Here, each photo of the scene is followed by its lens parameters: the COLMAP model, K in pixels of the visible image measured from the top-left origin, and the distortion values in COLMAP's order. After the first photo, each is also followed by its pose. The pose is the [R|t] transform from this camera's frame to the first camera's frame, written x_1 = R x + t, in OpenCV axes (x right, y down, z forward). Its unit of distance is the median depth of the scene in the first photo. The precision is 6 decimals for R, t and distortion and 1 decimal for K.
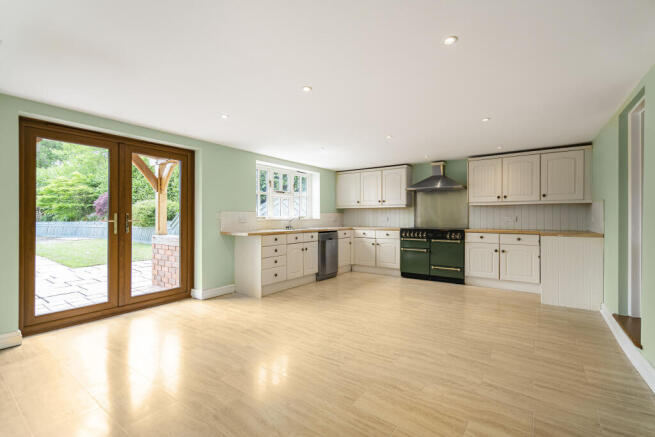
lens RADIAL K [[293.0, 0, 325.6], [0, 293.0, 218.1], [0, 0, 1]] dist [-0.017492, 0.001178]
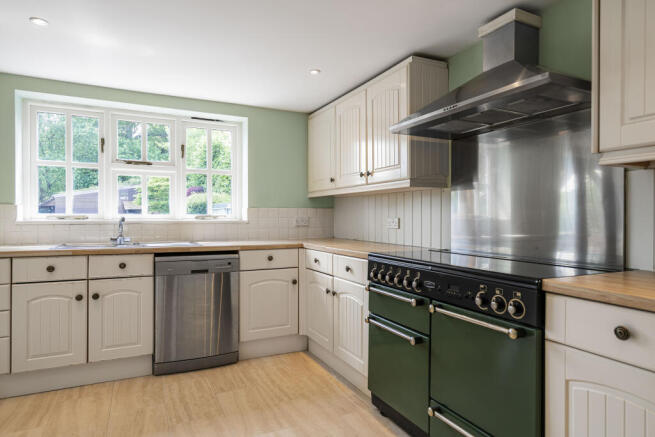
lens RADIAL K [[397.7, 0, 324.6], [0, 397.7, 220.7], [0, 0, 1]] dist [0.027972, -0.003386]
pose [[0.880811, 0.007936, -0.473402, 0.440797], [-0.005567, 0.999964, 0.006406, -0.003004], [0.473436, -0.003007, 0.880823, 0.626940]]
